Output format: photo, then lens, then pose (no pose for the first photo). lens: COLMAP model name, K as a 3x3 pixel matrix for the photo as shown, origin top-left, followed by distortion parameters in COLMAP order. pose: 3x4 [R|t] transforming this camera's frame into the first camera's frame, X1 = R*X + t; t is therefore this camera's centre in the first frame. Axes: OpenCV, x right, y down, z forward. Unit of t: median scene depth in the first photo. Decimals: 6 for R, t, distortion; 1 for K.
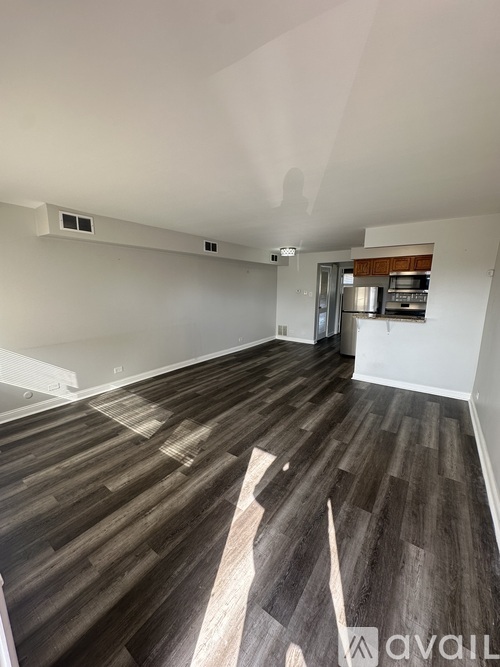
lens RADIAL K [[266.0, 0, 250.0], [0, 266.0, 333.5], [0, 0, 1]] dist [0.001837, 0.000299]
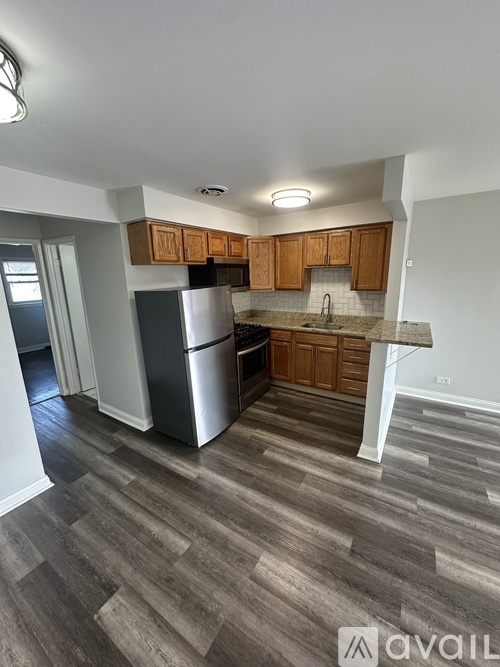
lens RADIAL K [[266.0, 0, 250.0], [0, 266.0, 333.5], [0, 0, 1]] dist [0.001837, 0.000299]
pose [[-0.059827, -0.226262, 0.972228, -0.054371], [0.200340, 0.951433, 0.233750, -0.284335], [-0.977898, 0.208761, -0.011592, 1.456065]]
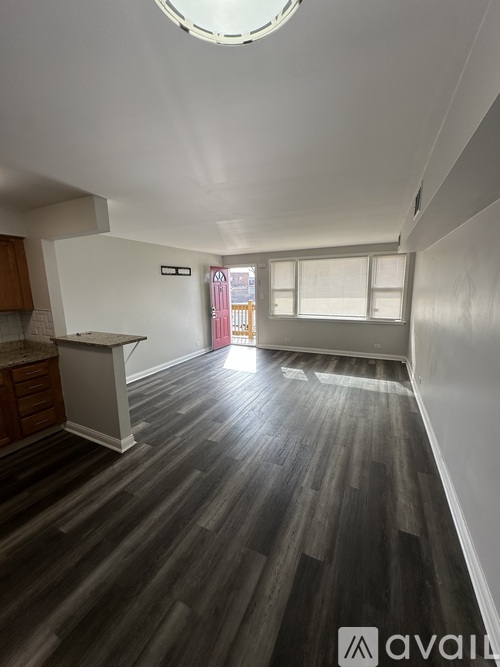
lens RADIAL K [[266.0, 0, 250.0], [0, 266.0, 333.5], [0, 0, 1]] dist [0.001837, 0.000299]
pose [[-0.985489, 0.036546, -0.165759, 0.259222], [-0.023310, 0.938158, 0.345423, -0.352141], [0.168132, 0.344274, -0.923692, 1.861294]]
